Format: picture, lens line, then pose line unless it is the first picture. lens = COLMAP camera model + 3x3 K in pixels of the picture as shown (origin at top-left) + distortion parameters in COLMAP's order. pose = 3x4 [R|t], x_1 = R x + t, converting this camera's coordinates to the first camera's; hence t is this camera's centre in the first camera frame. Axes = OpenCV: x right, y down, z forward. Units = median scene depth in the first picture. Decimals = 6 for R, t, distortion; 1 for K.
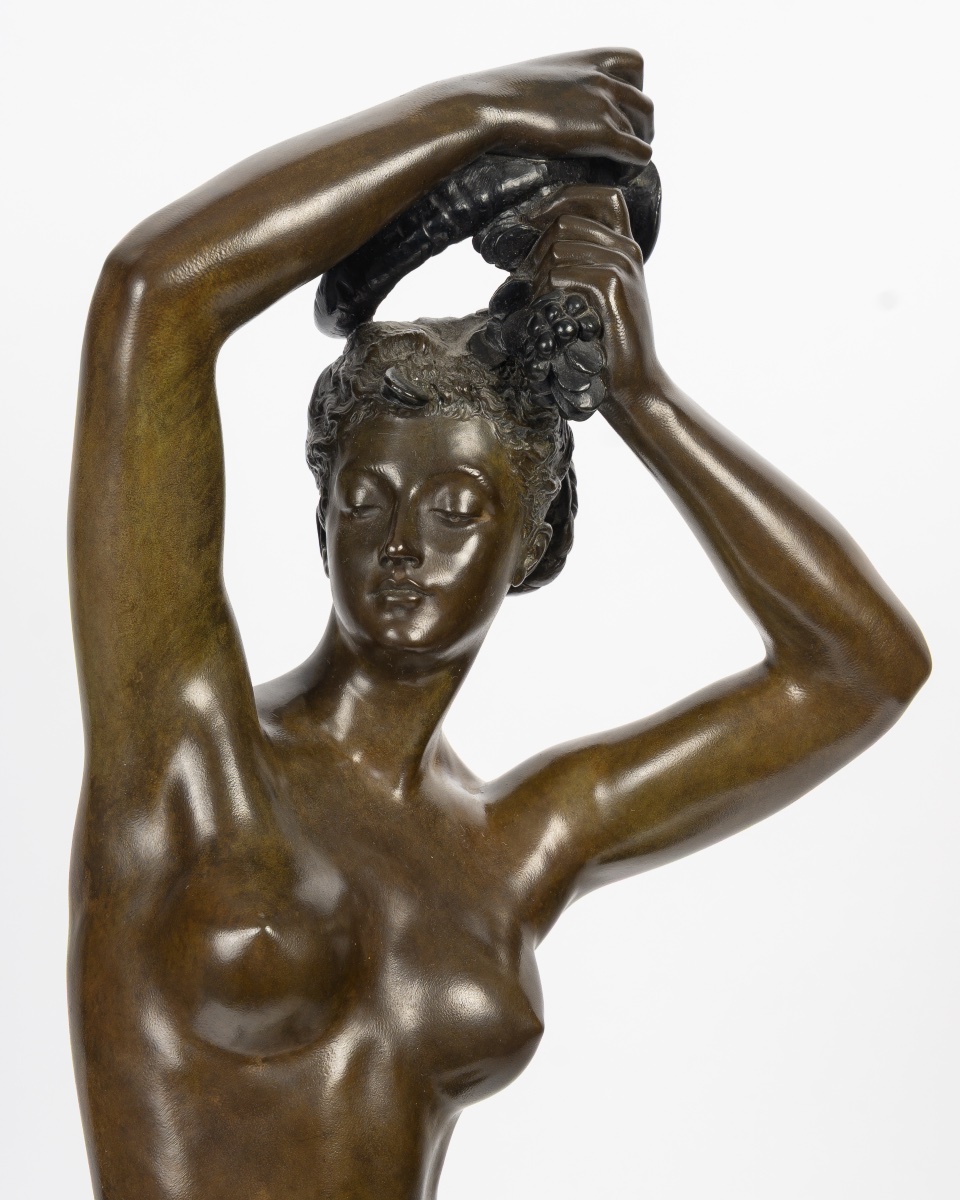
lens RADIAL K [[3471.6, 0, 480.0], [0, 3471.6, 600.0], [0, 0, 1]] dist [-0.011807, -0.088553]
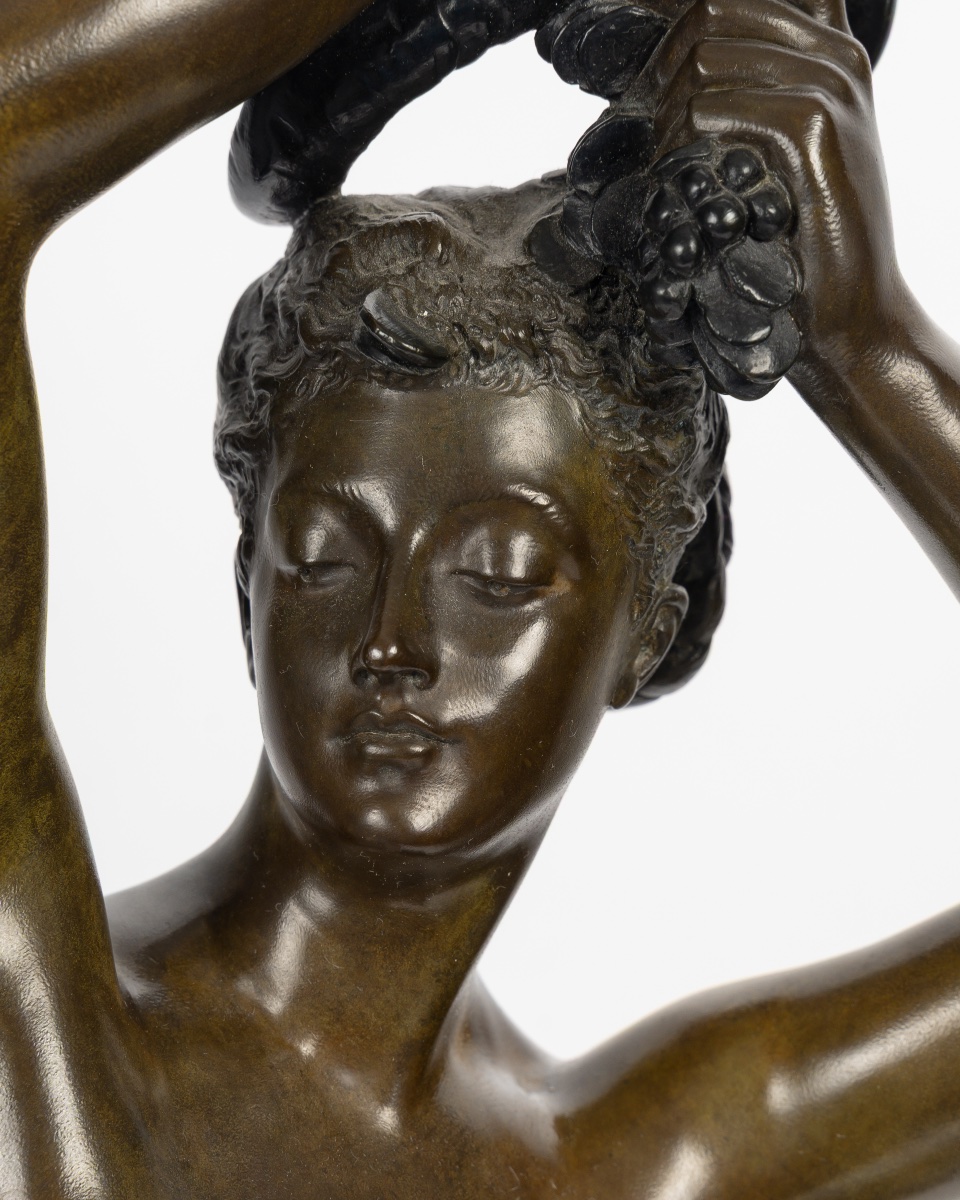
lens RADIAL K [[4218.4, 0, 480.0], [0, 4218.4, 600.0], [0, 0, 1]] dist [0.046113, 0.641729]
pose [[0.999953, 0.001507, -0.009613, -0.004258], [-0.001150, 0.999312, 0.037057, -0.044283], [0.009662, -0.037044, 0.999267, 0.379448]]
